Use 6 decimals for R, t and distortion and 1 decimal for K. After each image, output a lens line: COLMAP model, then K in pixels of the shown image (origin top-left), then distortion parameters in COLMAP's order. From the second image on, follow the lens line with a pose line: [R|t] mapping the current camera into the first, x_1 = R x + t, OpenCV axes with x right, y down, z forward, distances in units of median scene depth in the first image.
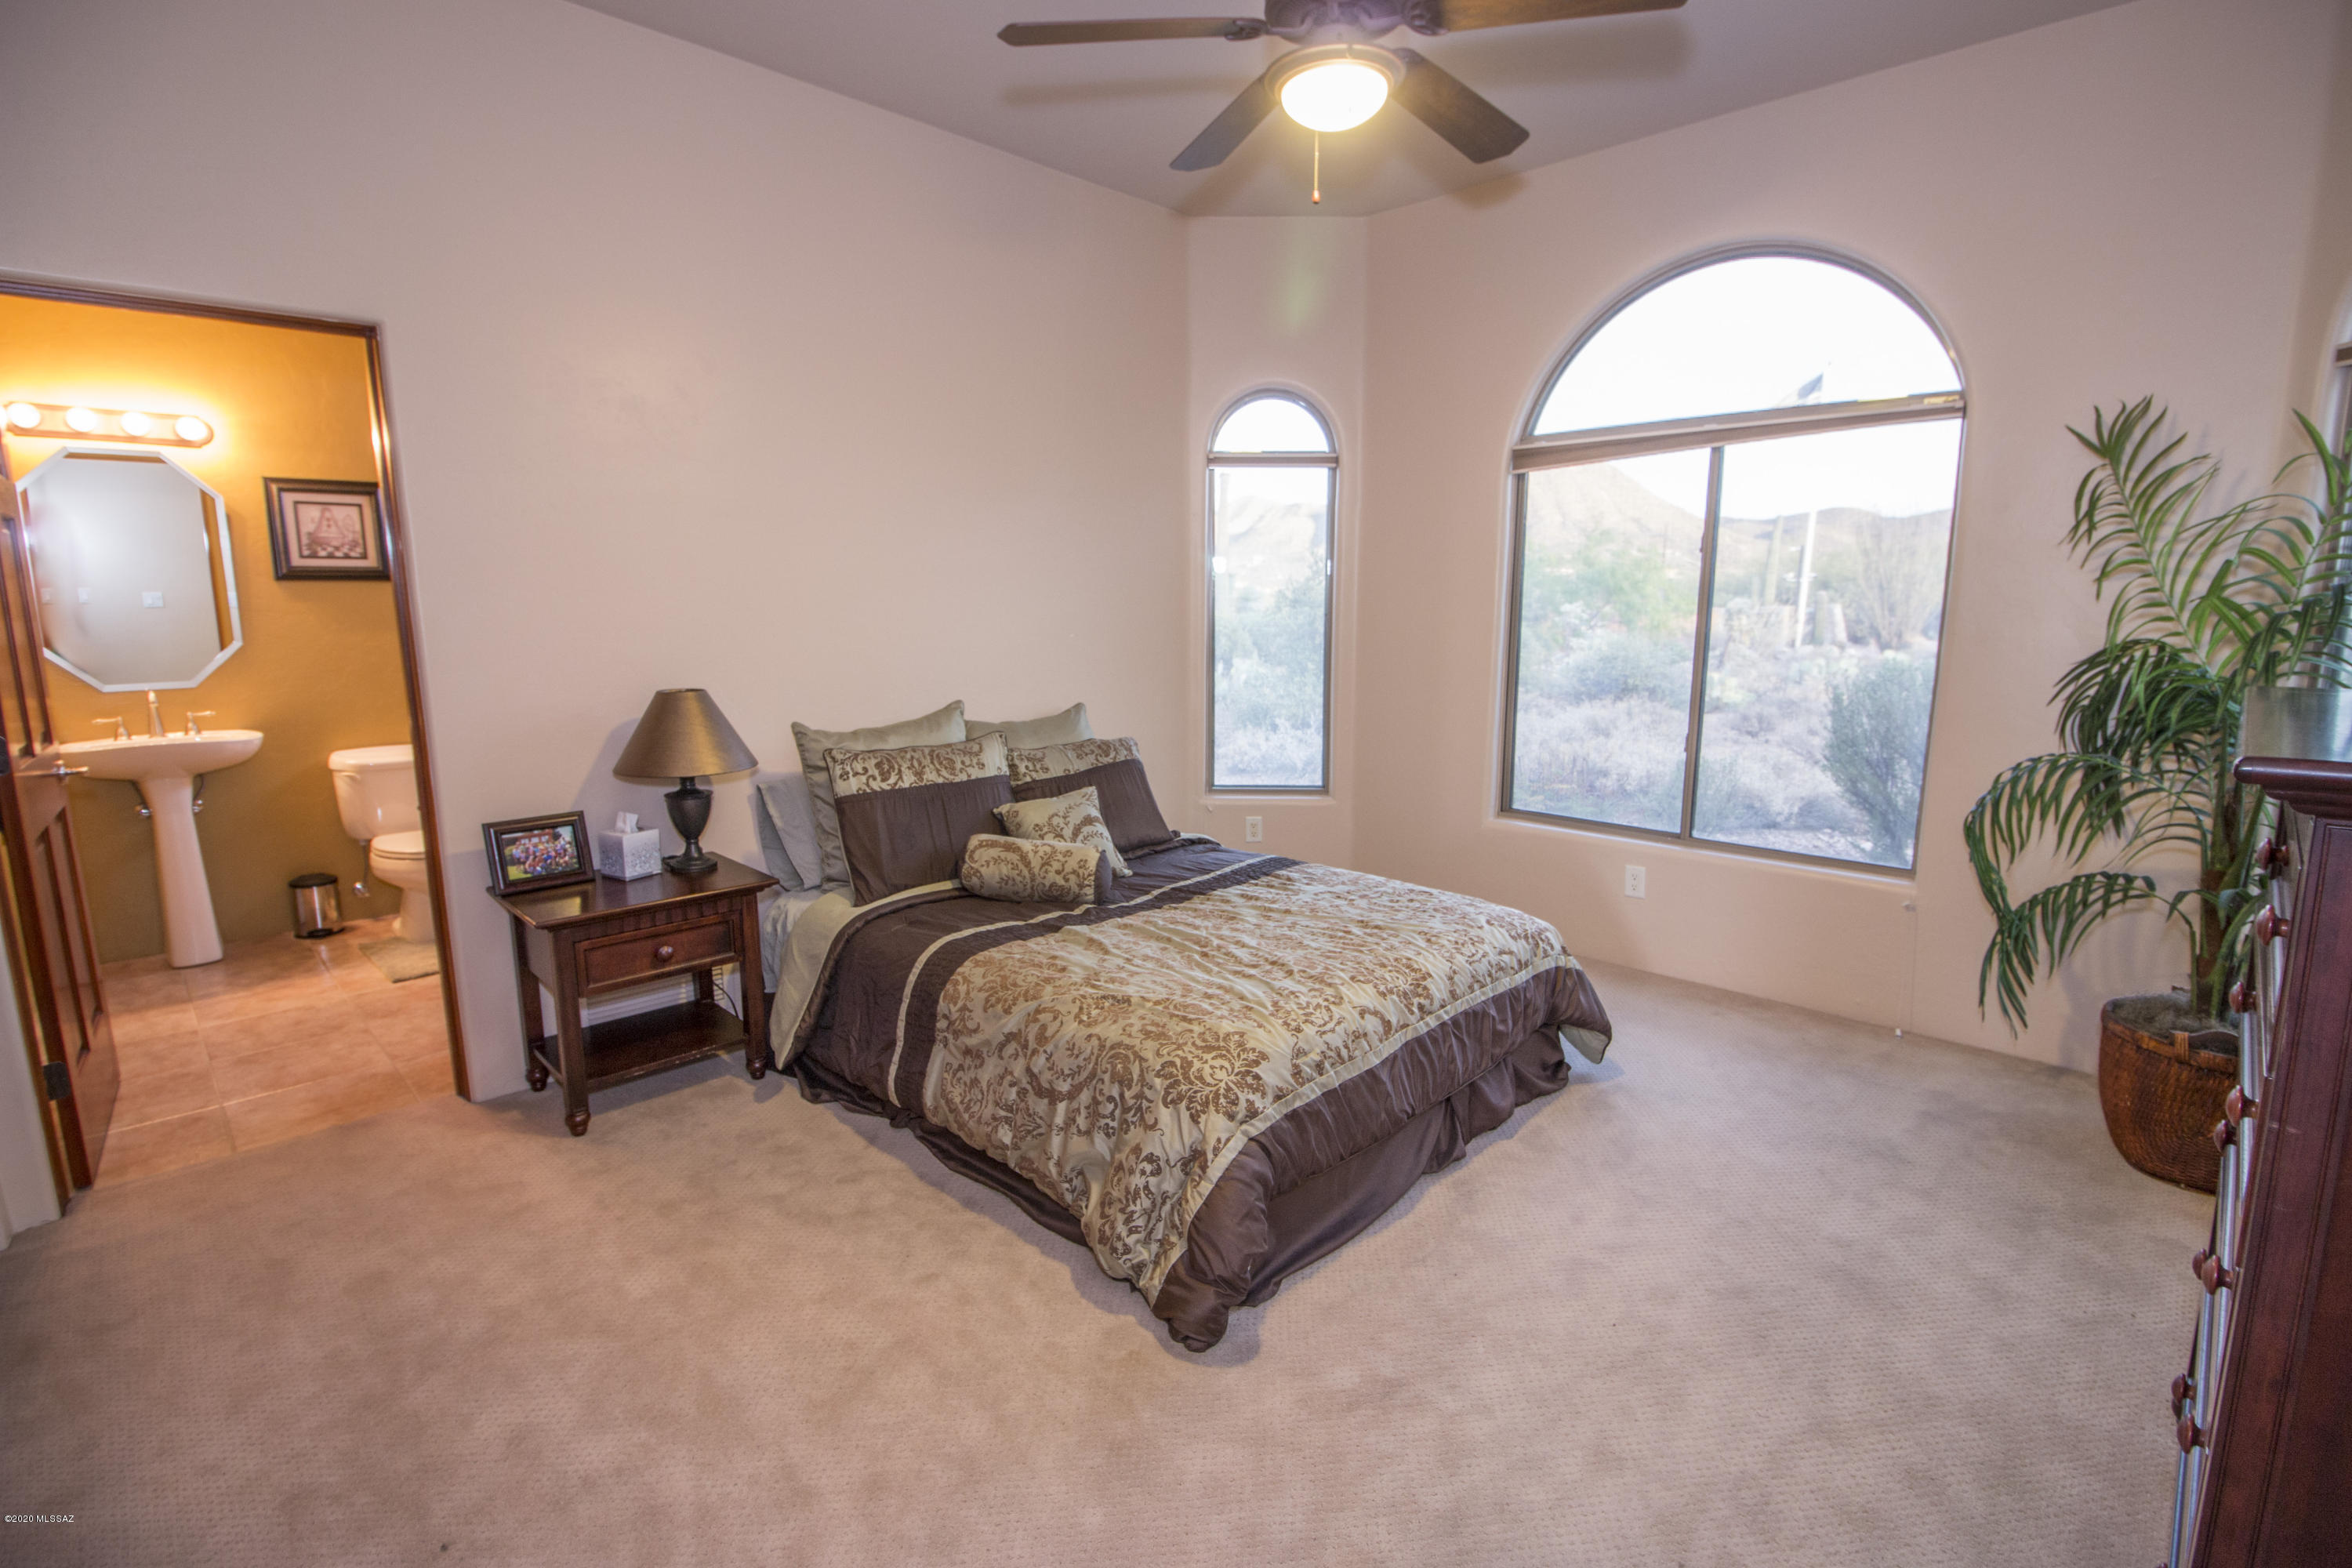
lens RADIAL K [[1081.4, 0, 1194.2], [0, 1081.4, 780.3], [0, 0, 1]] dist [-0.000378, -0.012824]
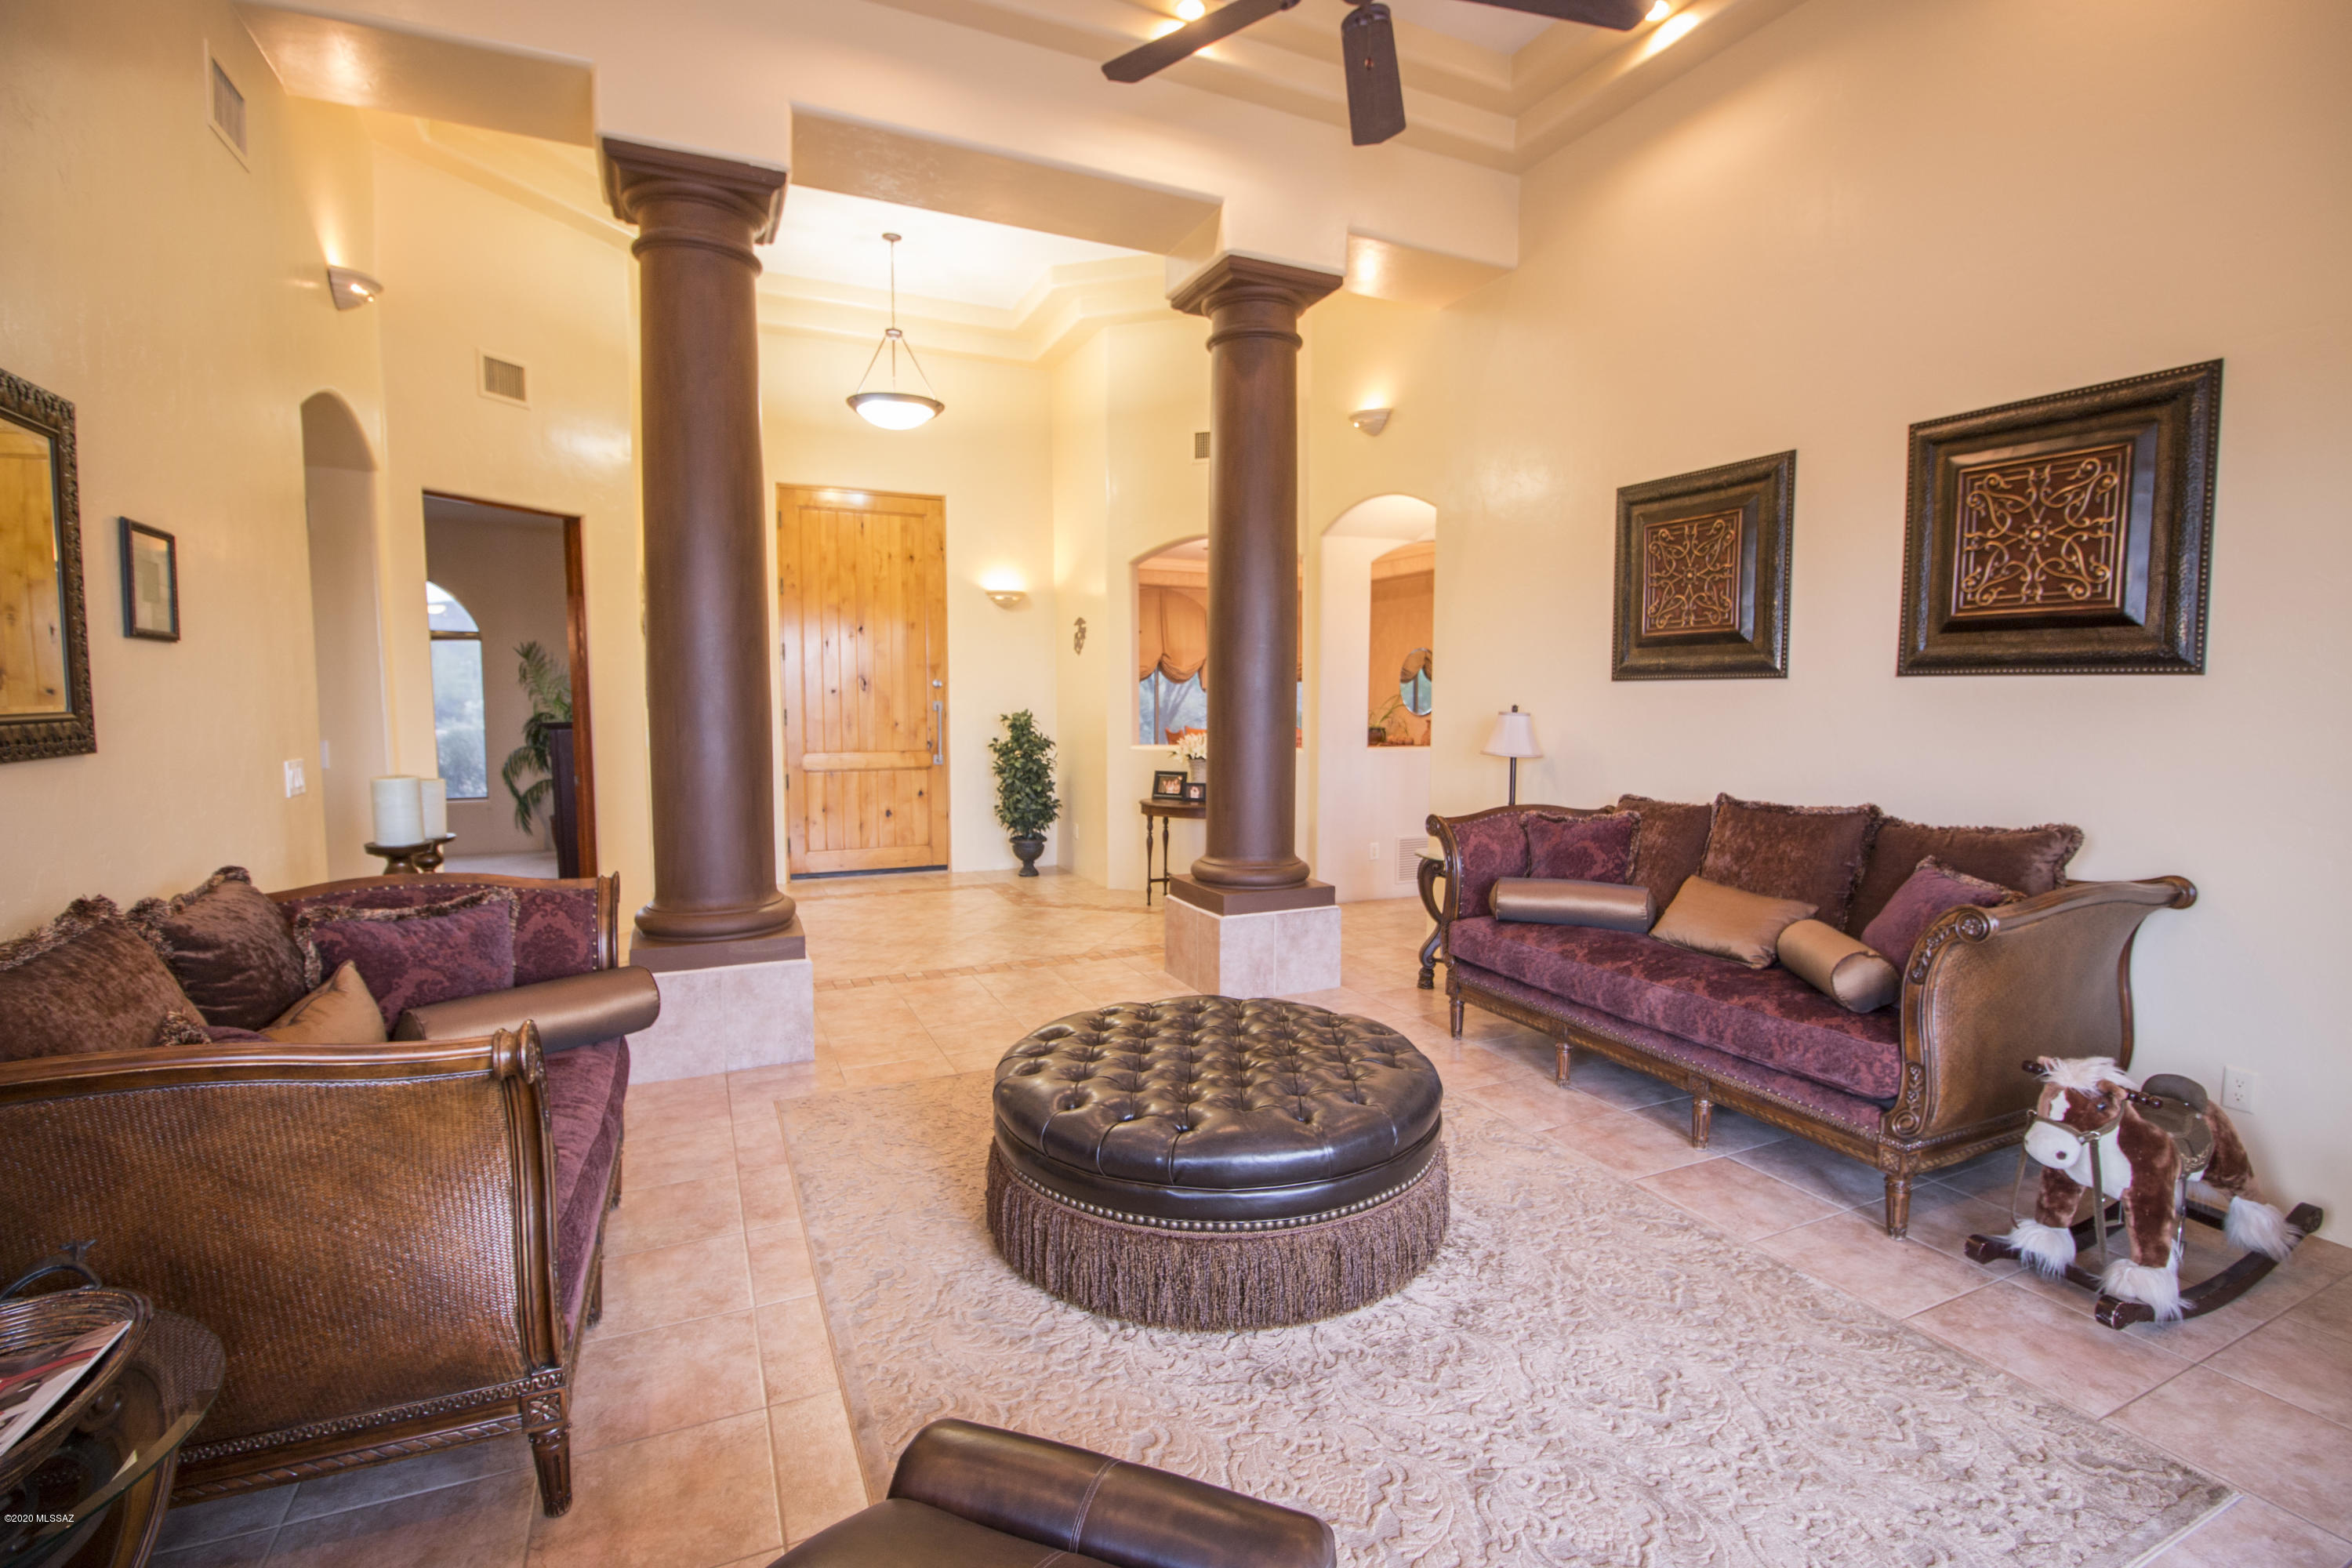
lens RADIAL K [[1081.4, 0, 1194.2], [0, 1081.4, 780.3], [0, 0, 1]] dist [-0.000378, -0.012824]
pose [[0.347430, -0.066414, 0.935351, -1.567433], [0.151685, 0.988332, 0.013833, 0.337194], [-0.925356, 0.137073, 0.353451, -2.024740]]
